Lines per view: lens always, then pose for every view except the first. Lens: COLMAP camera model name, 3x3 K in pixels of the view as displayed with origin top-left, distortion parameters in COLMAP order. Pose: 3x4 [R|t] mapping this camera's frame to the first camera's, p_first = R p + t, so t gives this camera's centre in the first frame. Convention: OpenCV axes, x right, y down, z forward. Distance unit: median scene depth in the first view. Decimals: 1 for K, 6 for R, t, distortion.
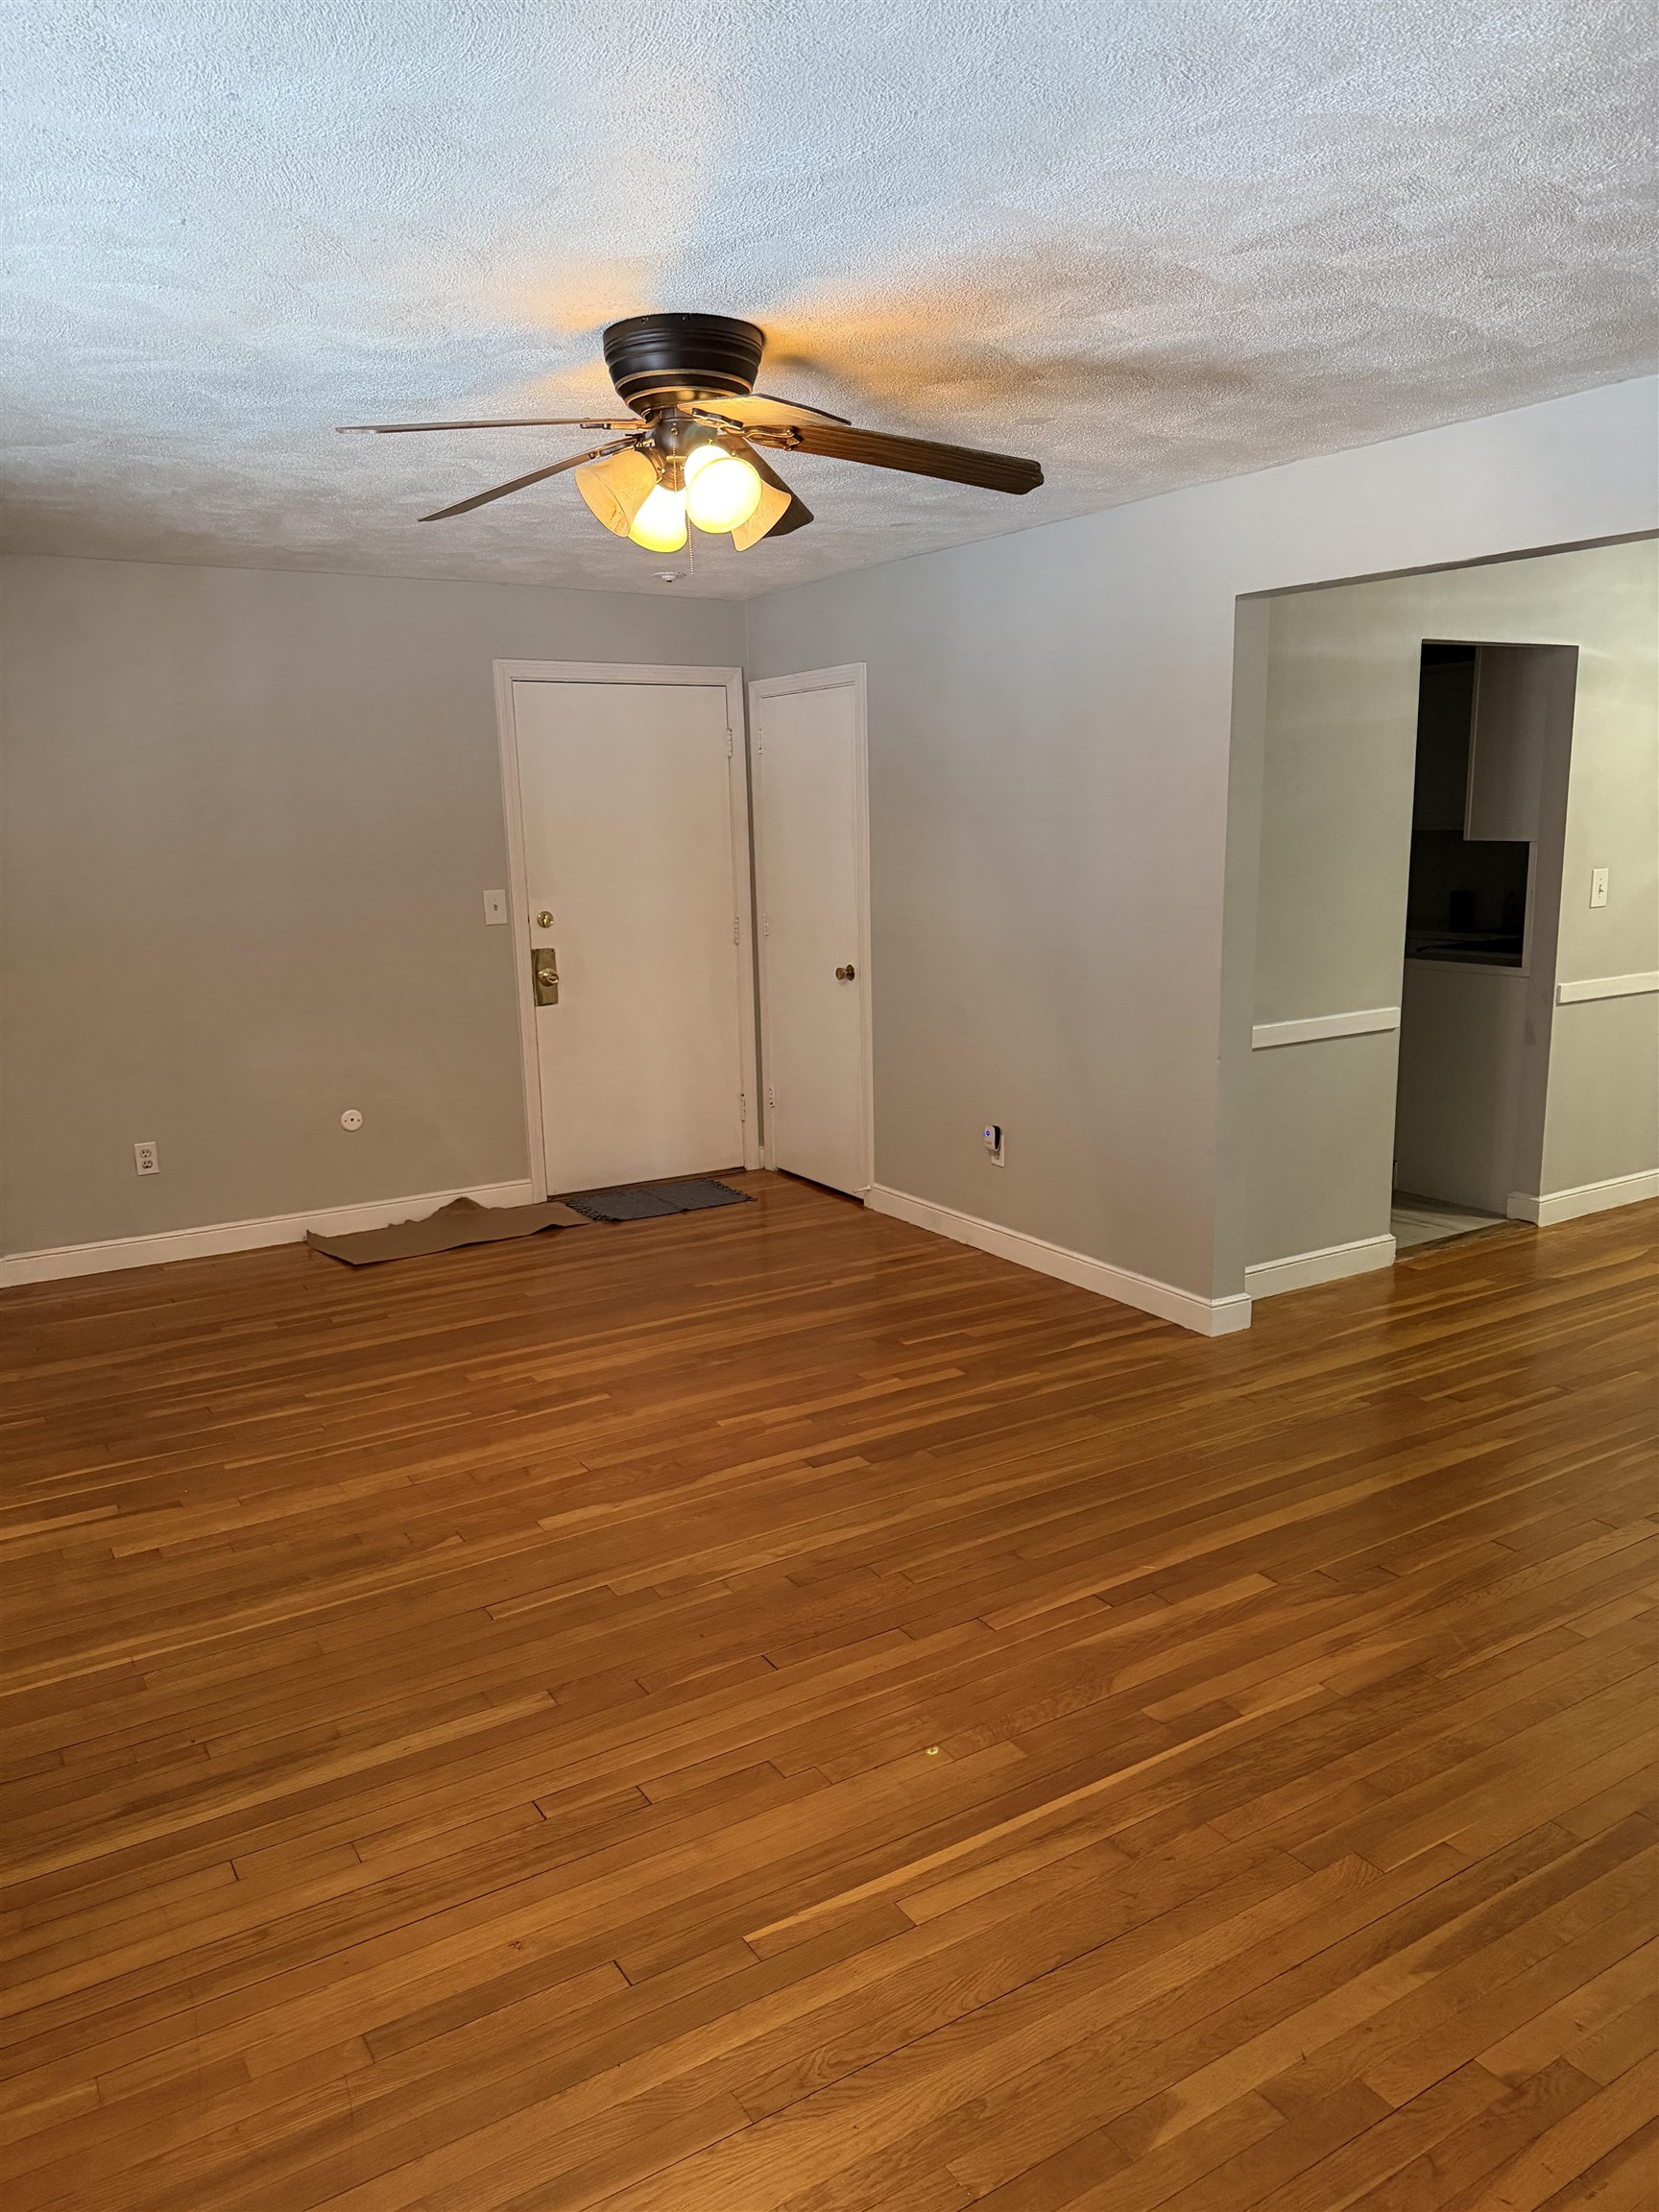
lens RADIAL K [[1557.4, 0, 819.0], [0, 1557.4, 1109.4], [0, 0, 1]] dist [0.034688, -0.042964]
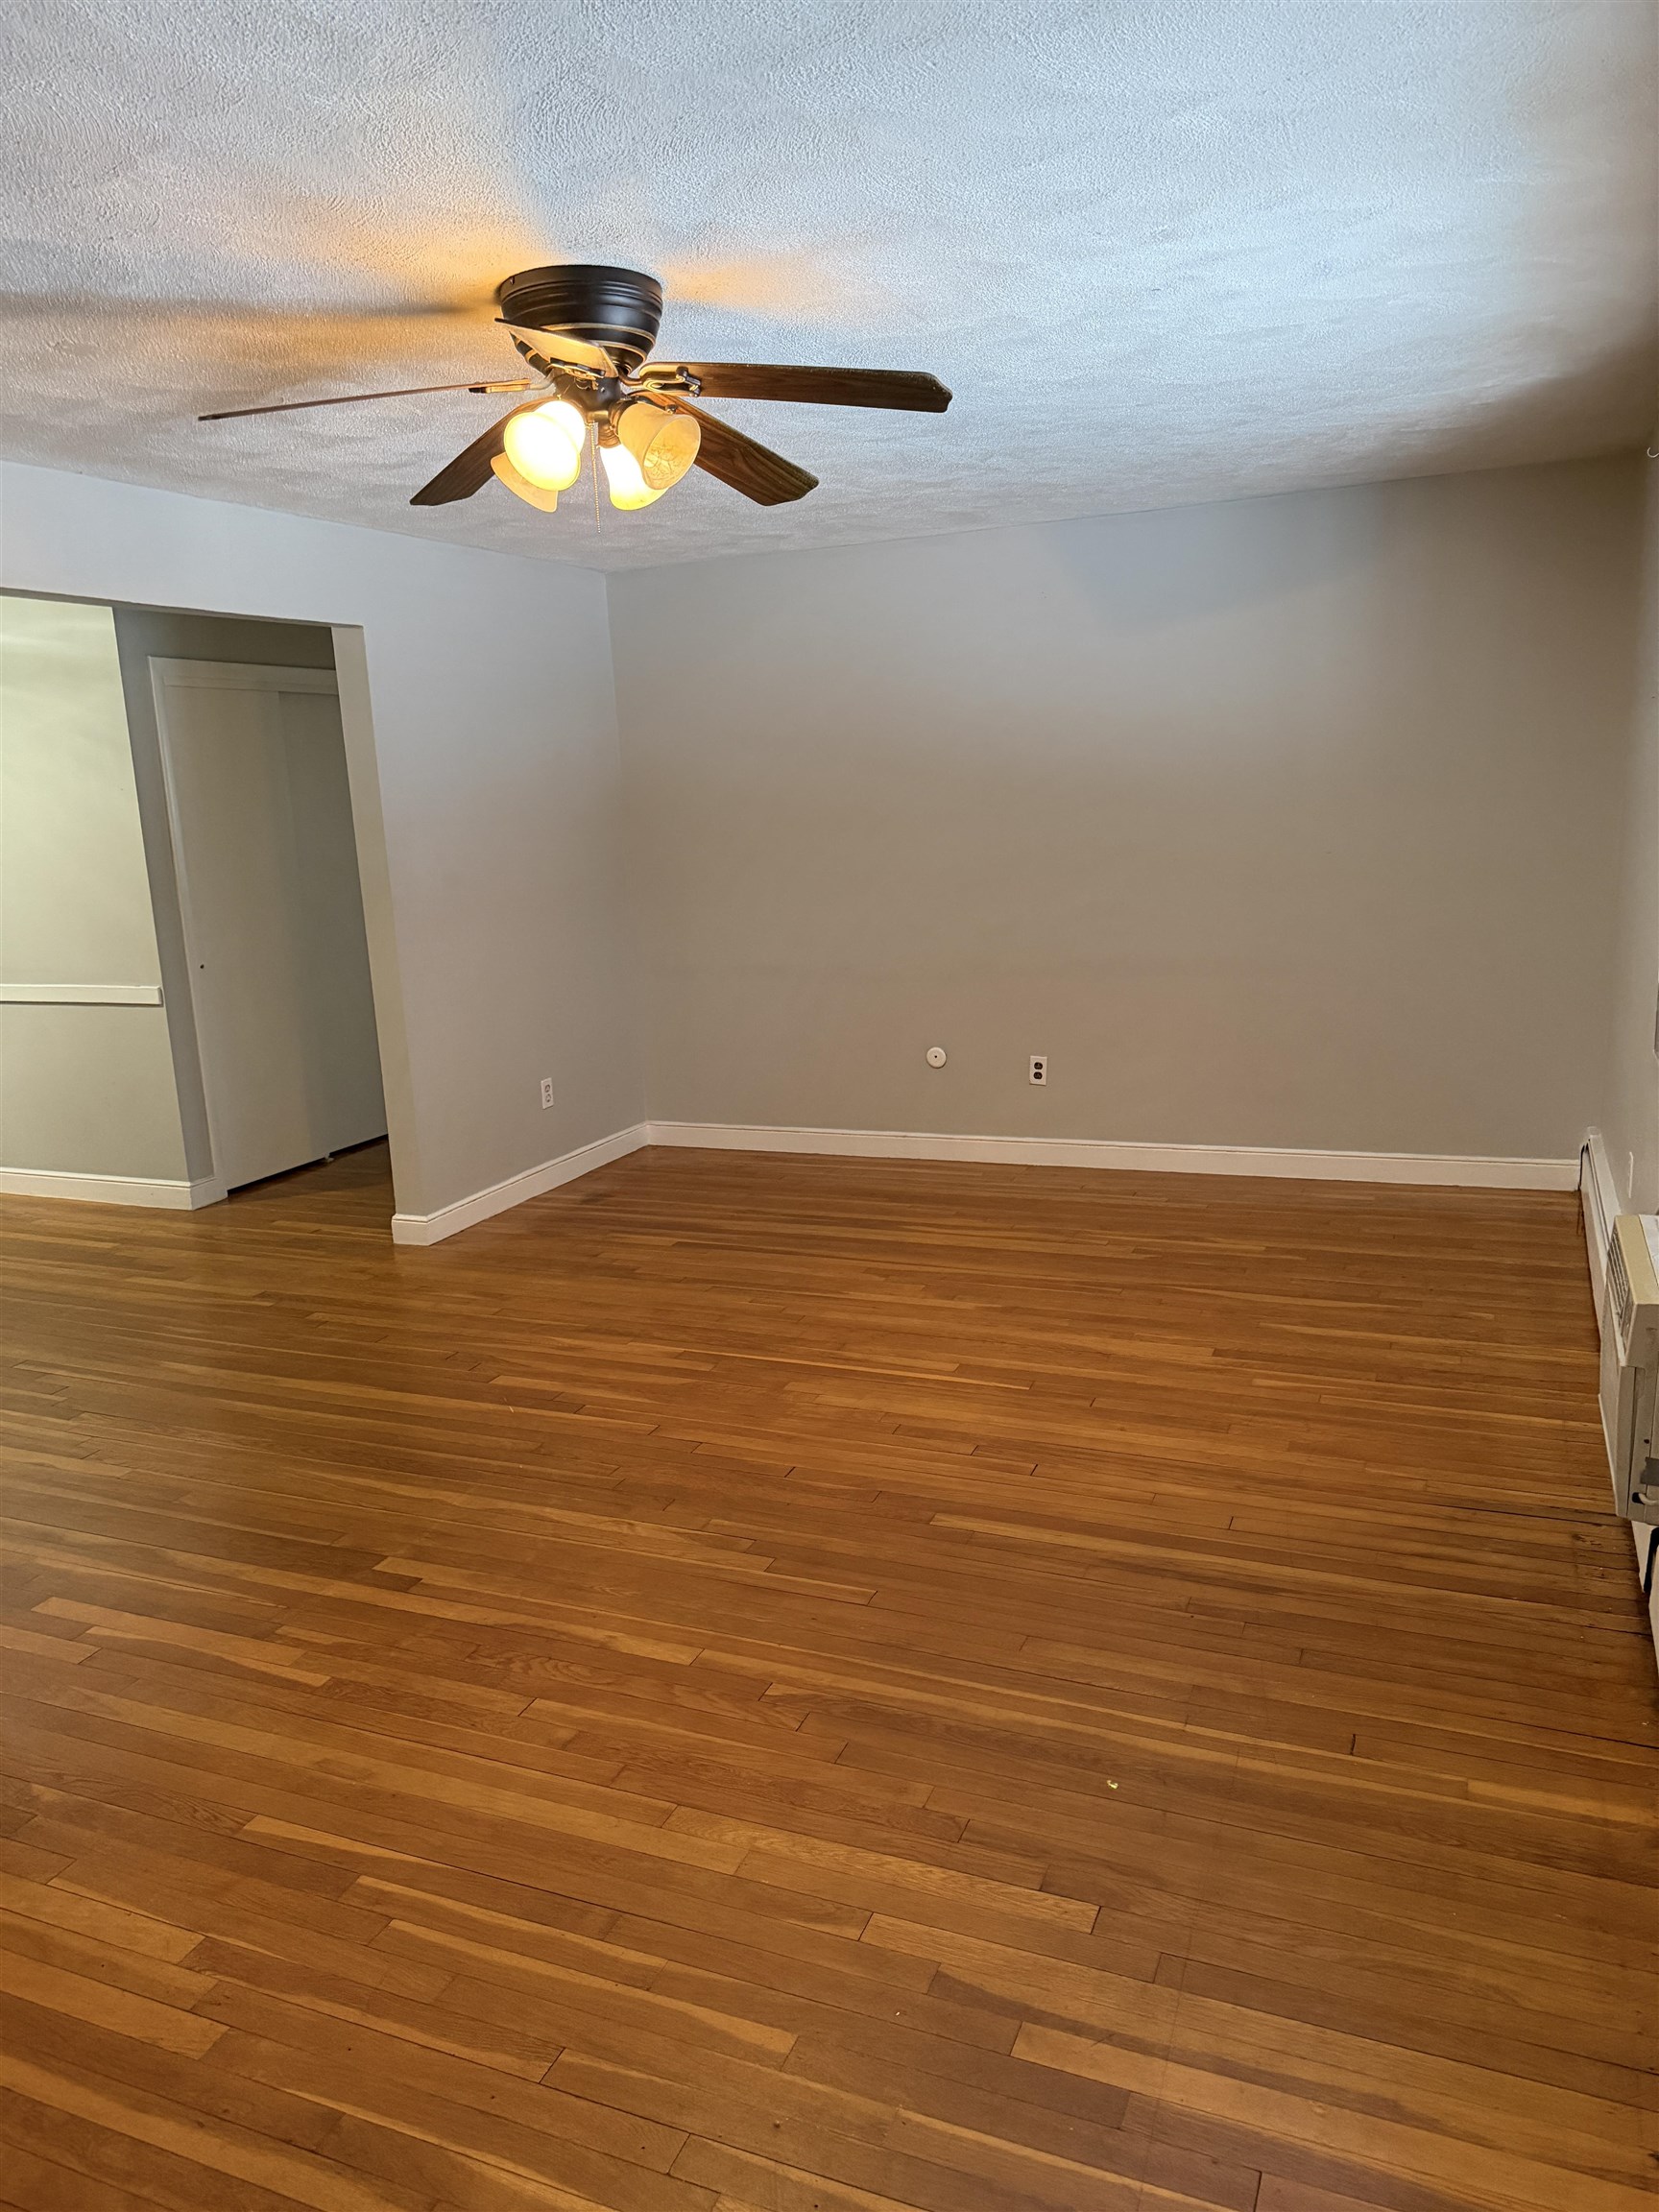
lens RADIAL K [[1543.4, 0, 829.8], [0, 1543.4, 1099.4], [0, 0, 1]] dist [0.092299, -0.120850]
pose [[-0.577135, -0.117765, 0.808113, -0.846324], [0.218808, 0.931068, 0.291950, -0.223848], [-0.786790, 0.345316, -0.511584, 1.274831]]
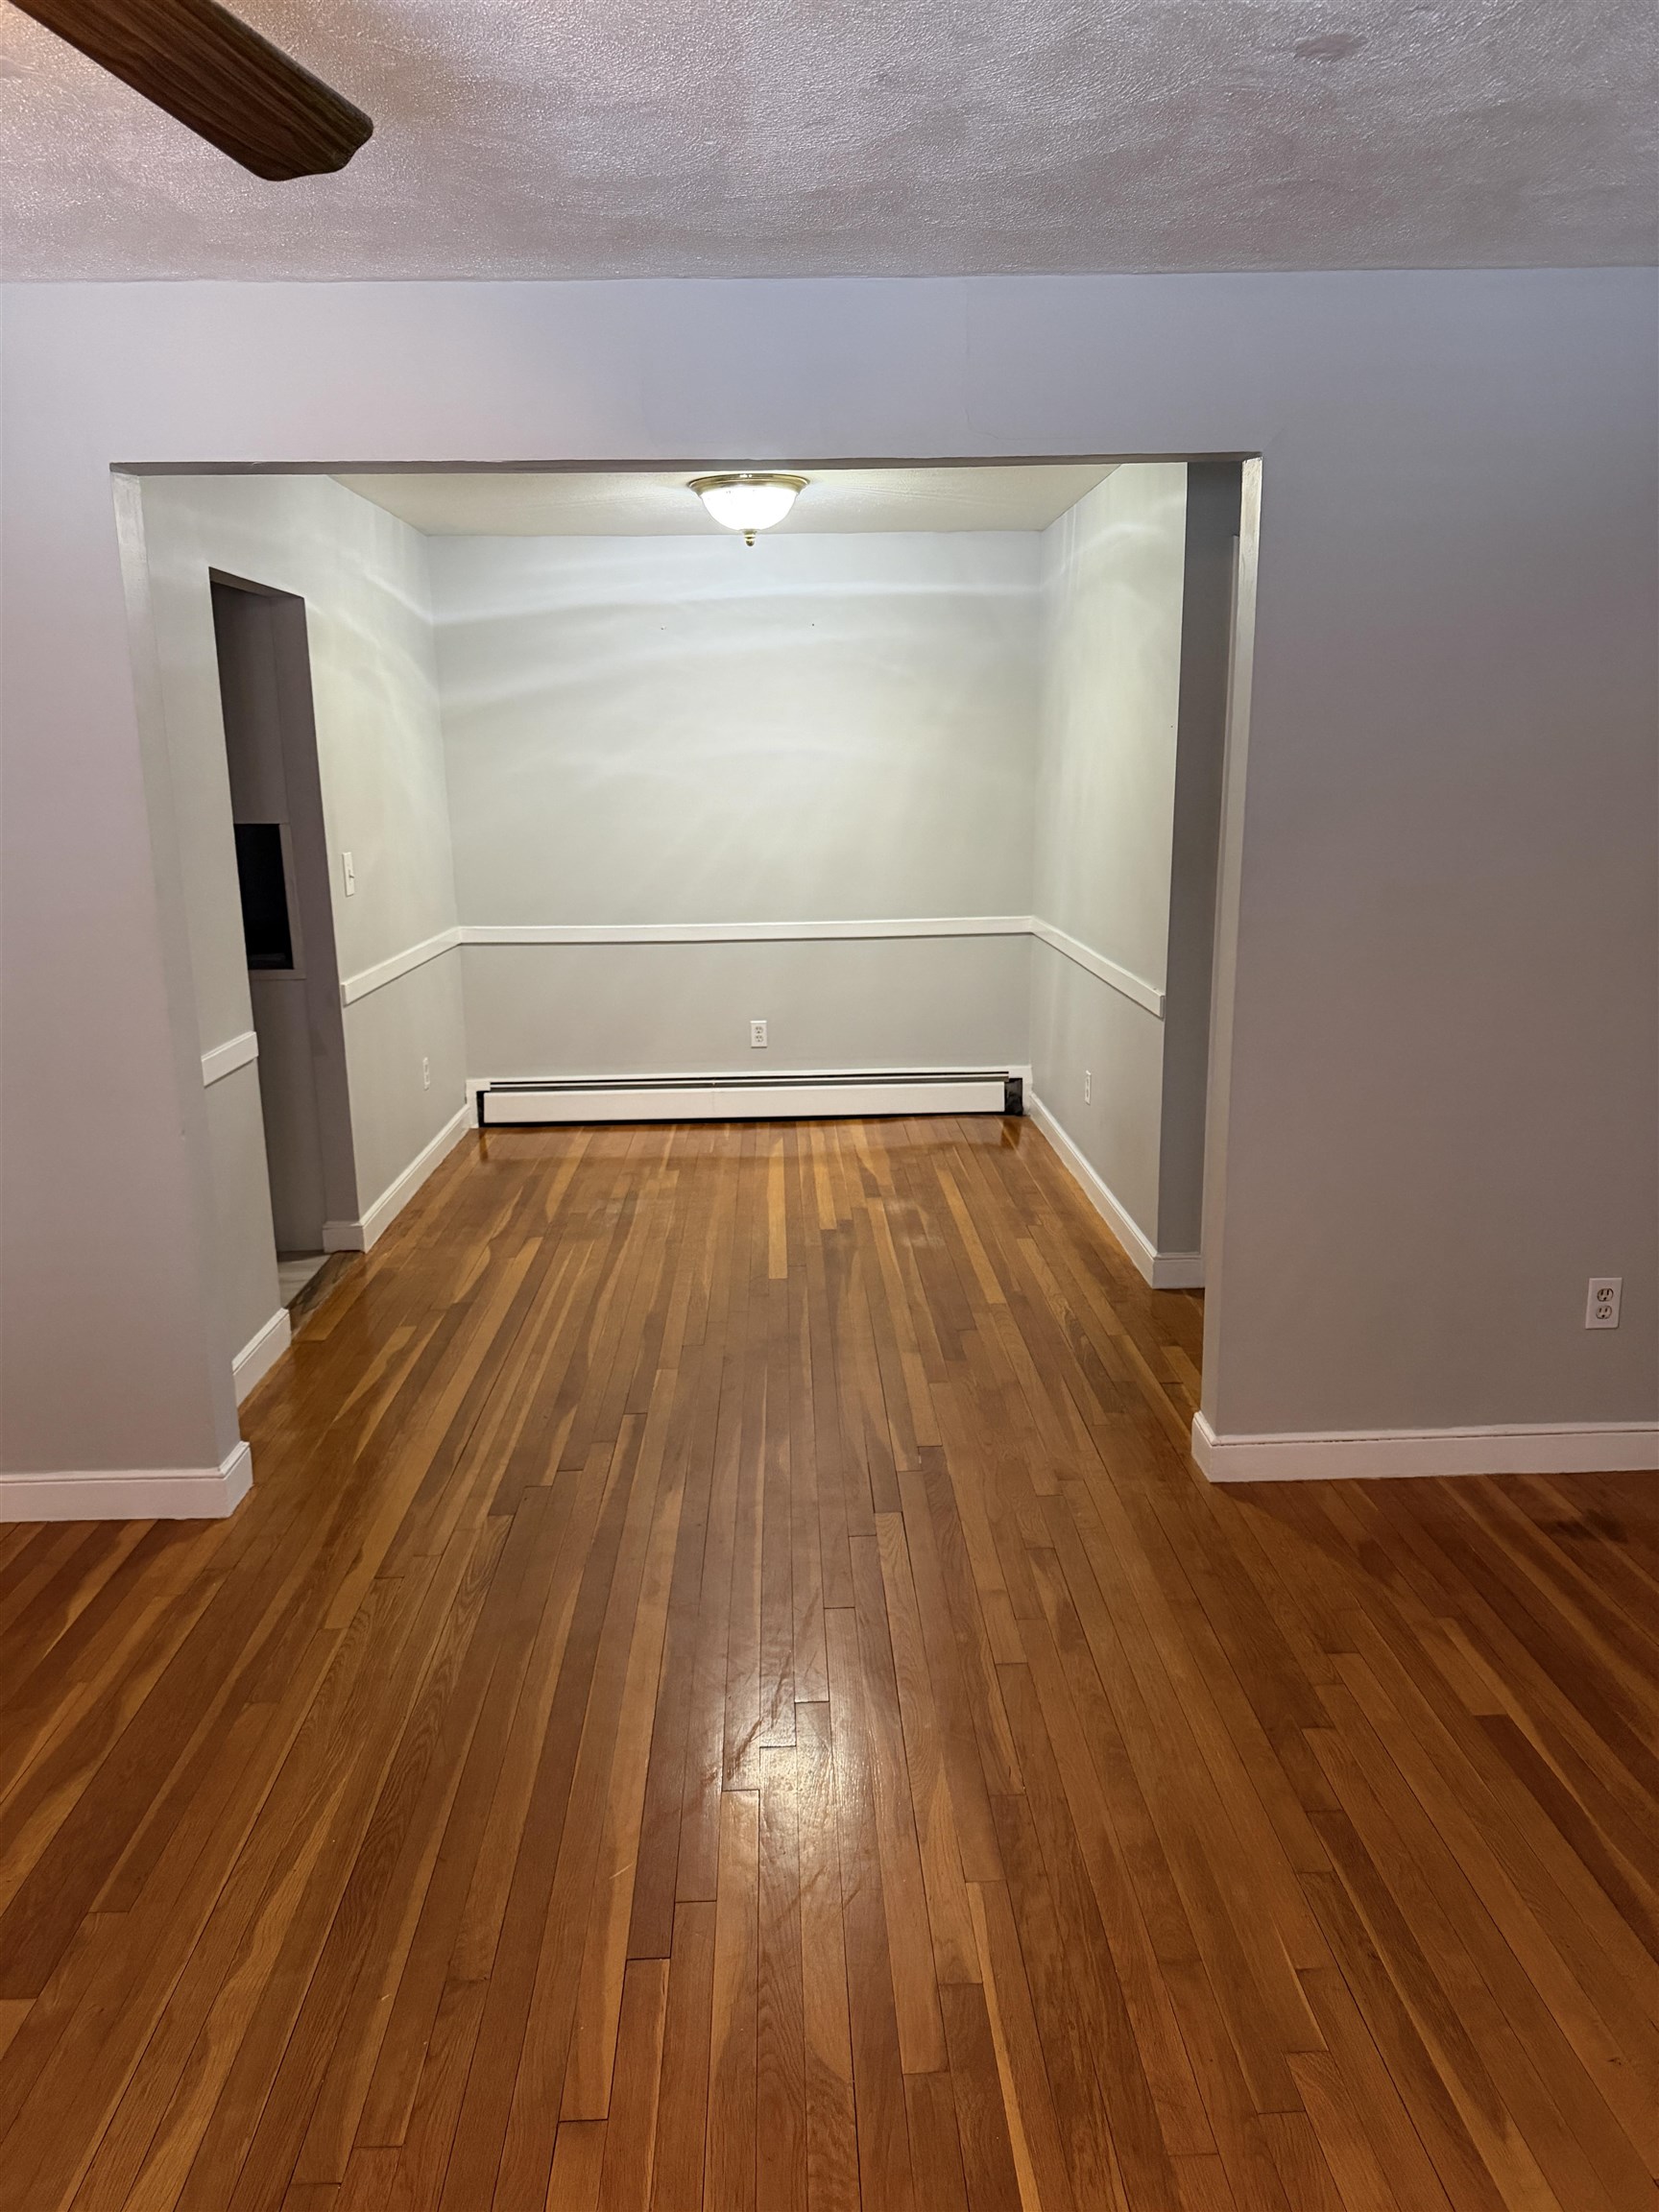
lens RADIAL K [[1557.4, 0, 819.0], [0, 1557.4, 1109.4], [0, 0, 1]] dist [0.034688, -0.042964]
pose [[0.499021, -0.181404, 0.847390, -0.252728], [0.180364, 0.978173, 0.103186, -0.084091], [-0.847612, 0.101346, 0.520847, 0.508286]]
